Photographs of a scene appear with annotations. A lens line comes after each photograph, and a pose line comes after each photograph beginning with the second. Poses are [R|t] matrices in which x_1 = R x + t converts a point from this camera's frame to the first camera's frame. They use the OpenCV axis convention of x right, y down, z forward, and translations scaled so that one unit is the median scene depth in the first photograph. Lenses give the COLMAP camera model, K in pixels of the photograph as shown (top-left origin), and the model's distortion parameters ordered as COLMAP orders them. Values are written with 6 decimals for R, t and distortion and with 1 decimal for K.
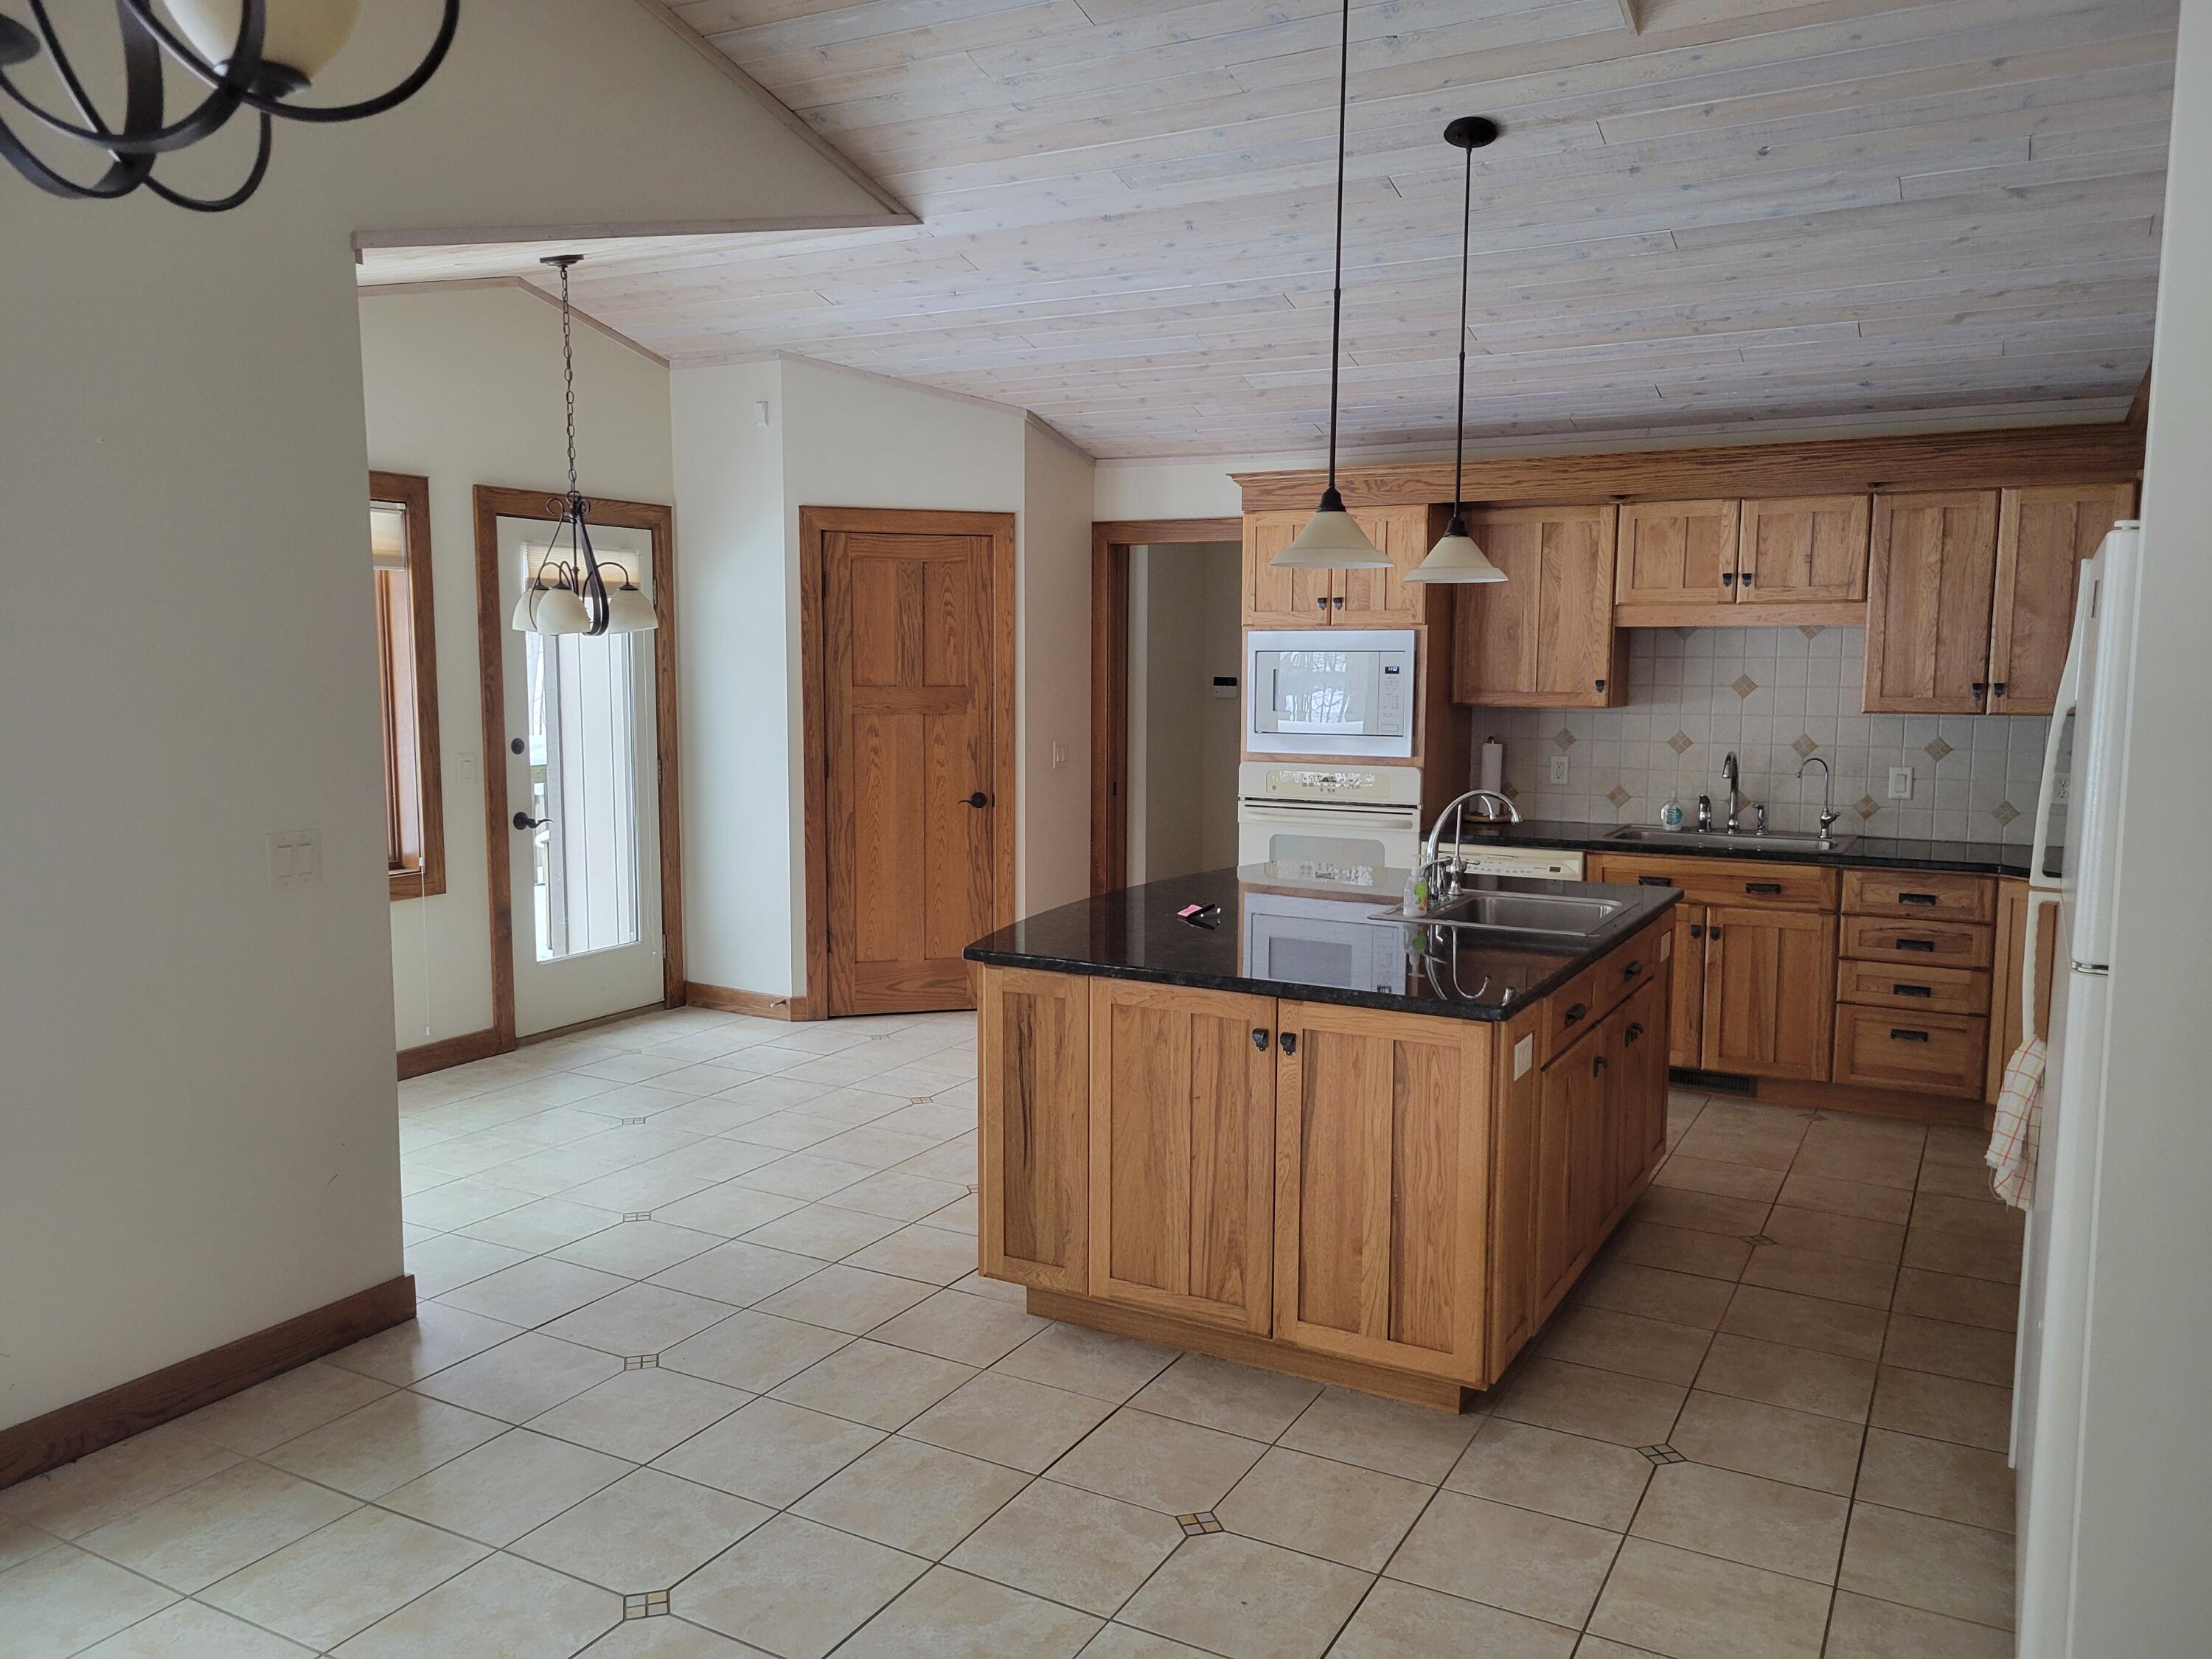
lens RADIAL K [[1660.3, 0, 1098.6], [0, 1660.3, 839.4], [0, 0, 1]] dist [0.061160, -0.014858]
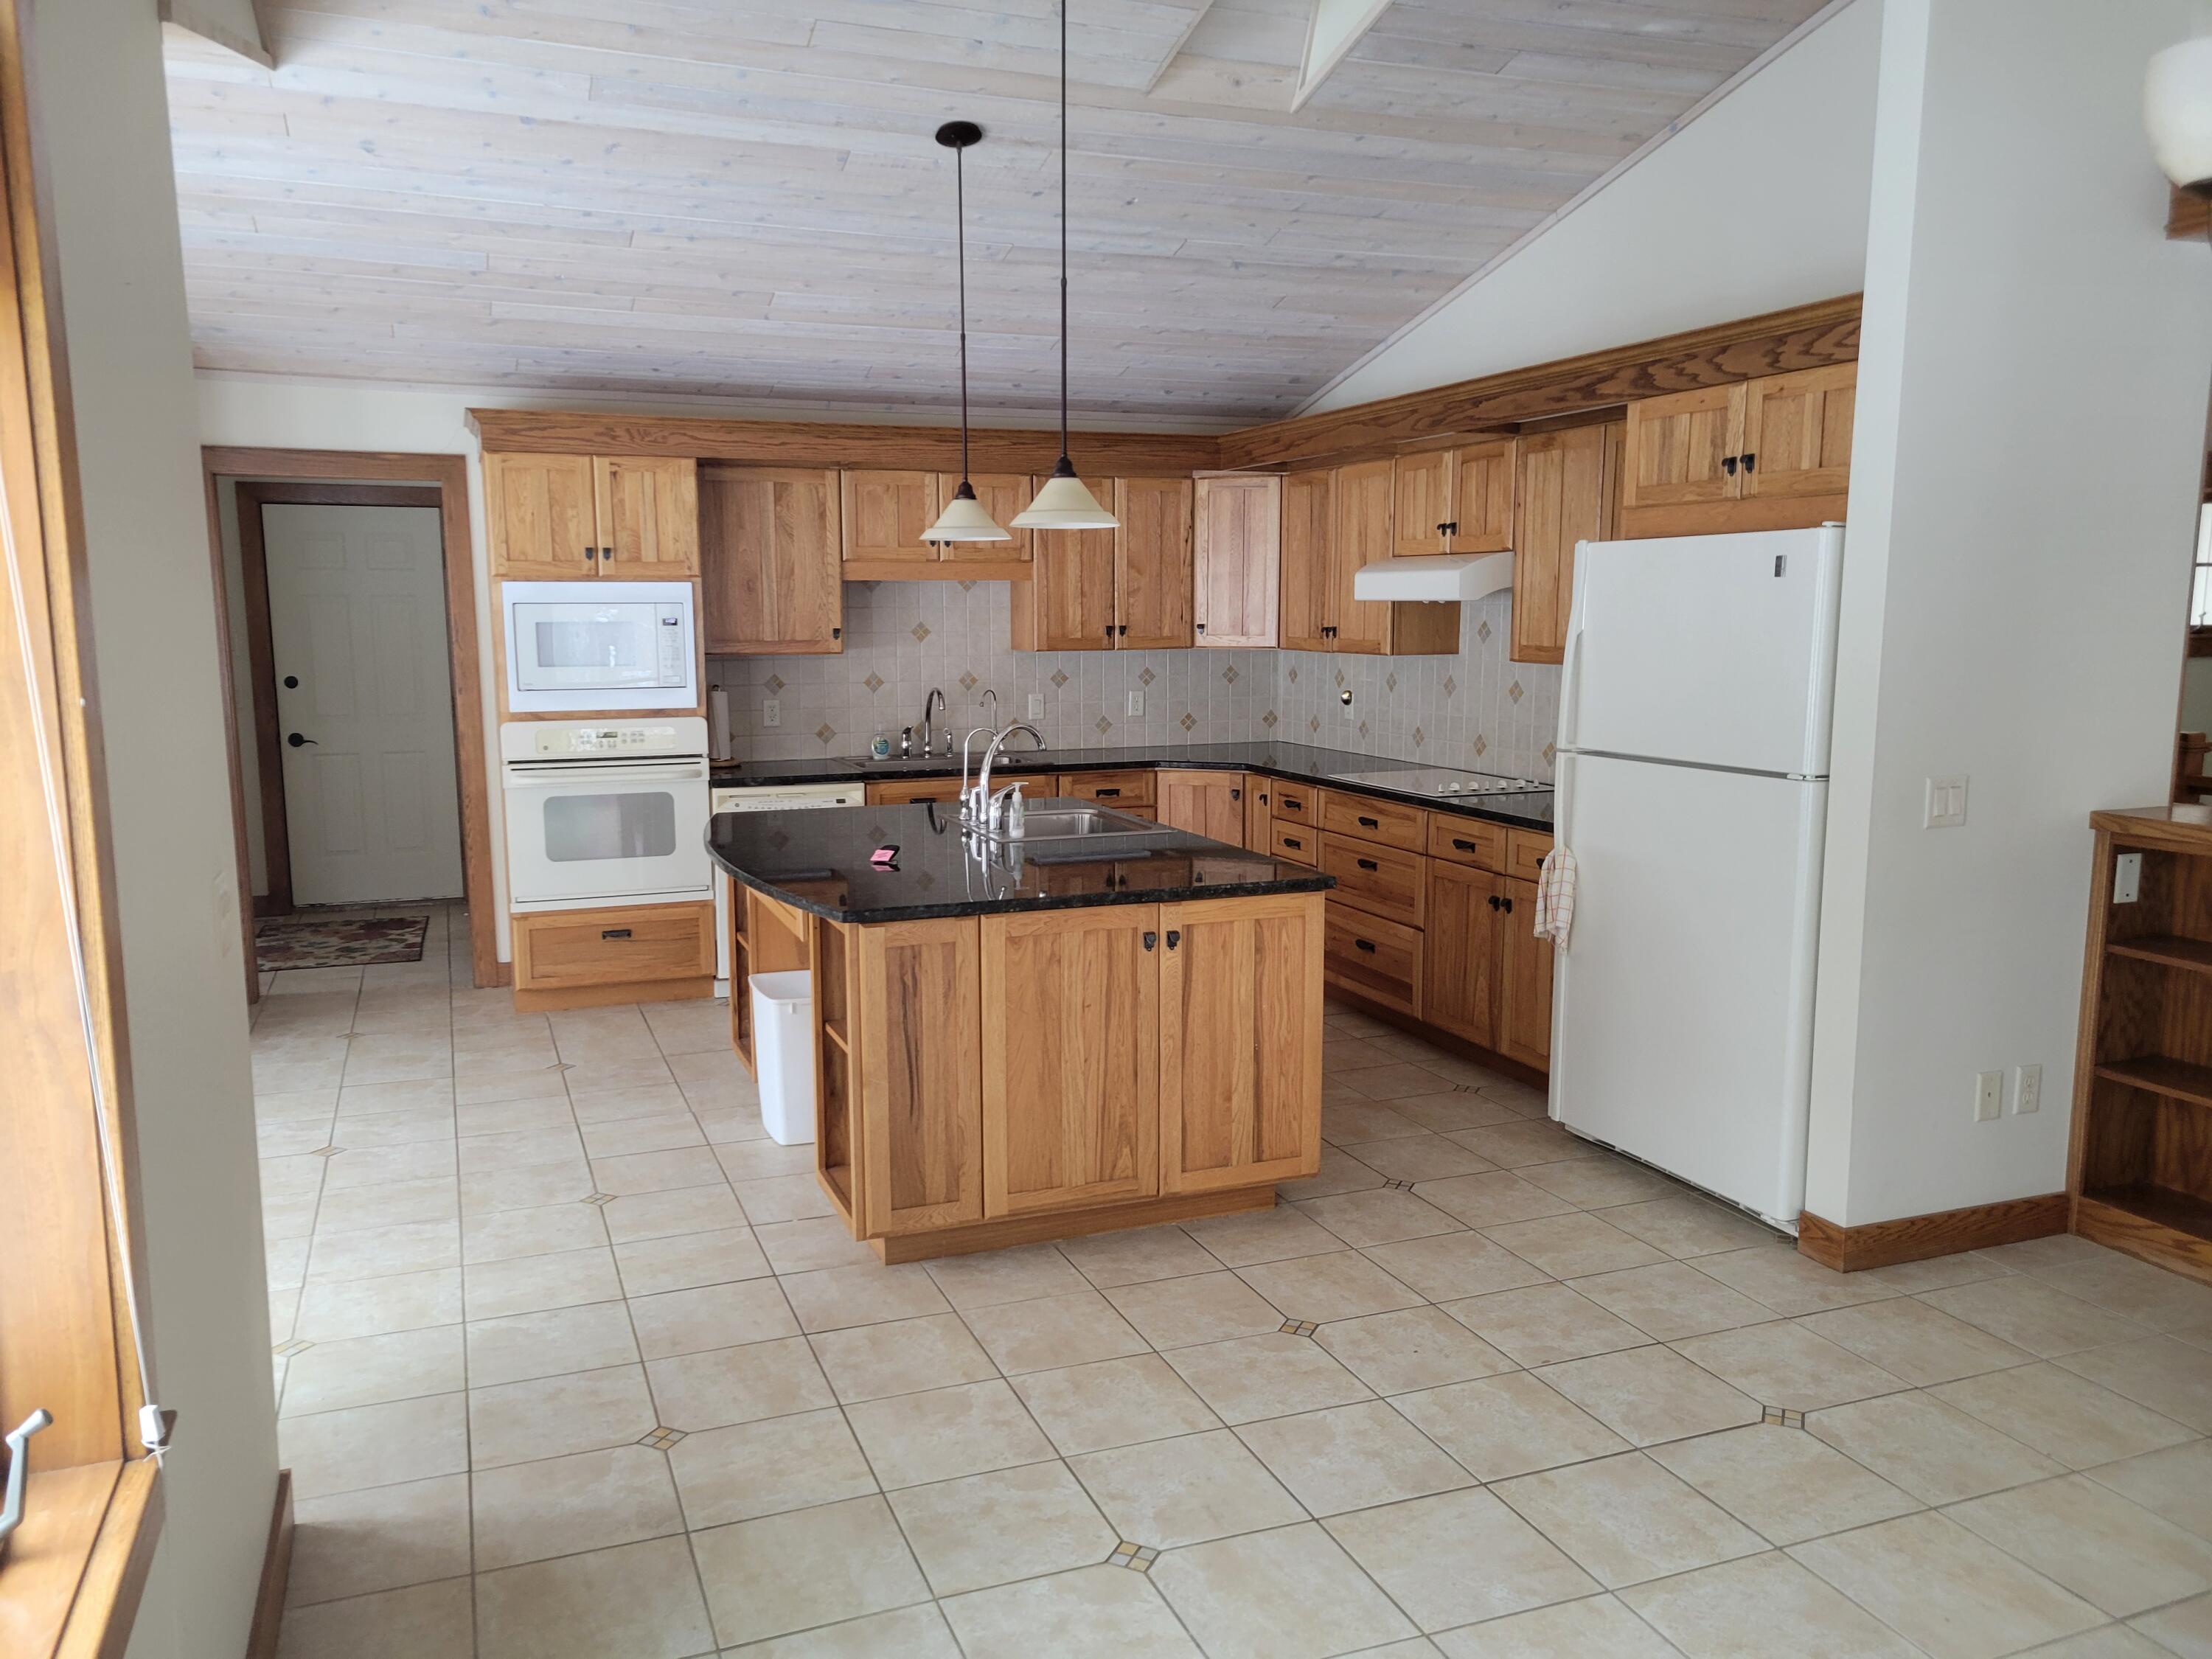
lens RADIAL K [[1660.3, 0, 1053.0], [0, 1660.3, 848.4], [0, 0, 1]] dist [0.061160, -0.014858]
pose [[0.649486, -0.118948, 0.751012, -0.640766], [0.093559, 0.992685, 0.076314, -0.029869], [-0.754595, 0.020699, 0.655864, 0.236989]]
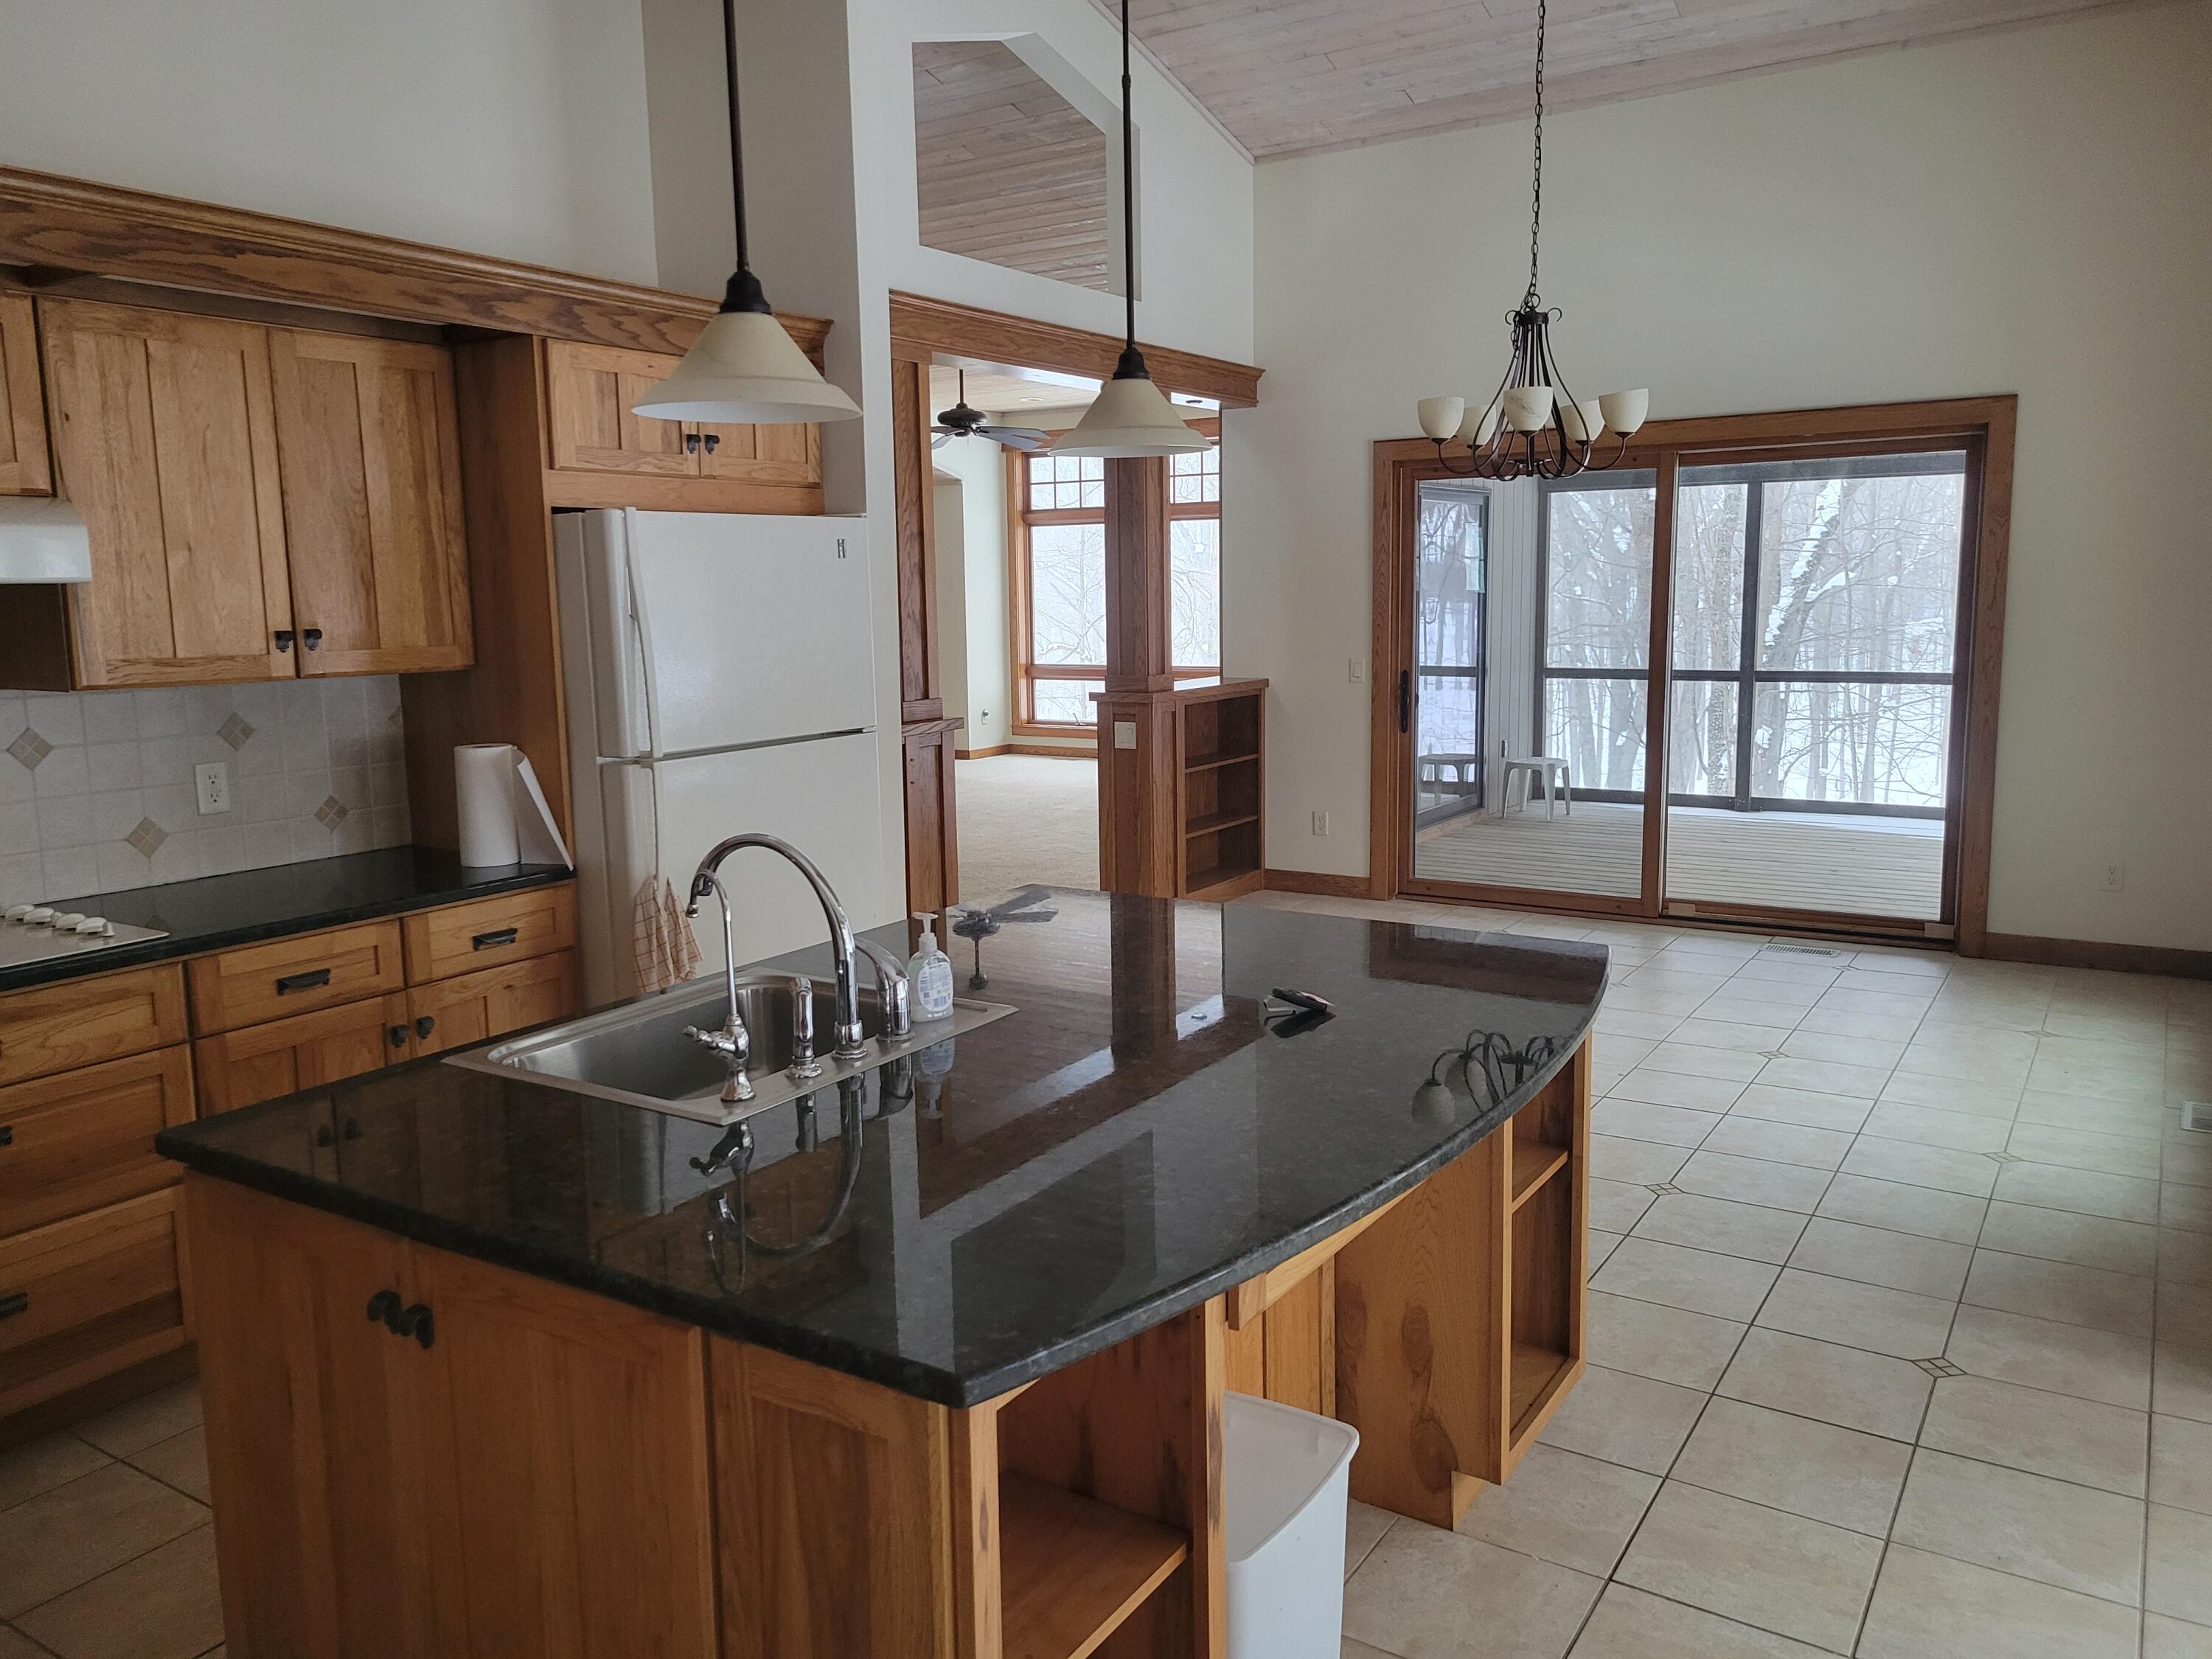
lens RADIAL K [[1660.3, 0, 1103.2], [0, 1660.3, 783.4], [0, 0, 1]] dist [0.061160, -0.014858]
pose [[-0.998372, -0.001421, 0.057018, 0.101581], [0.012293, 0.970831, 0.239450, -0.178152], [-0.055695, 0.239761, -0.969233, 1.550116]]
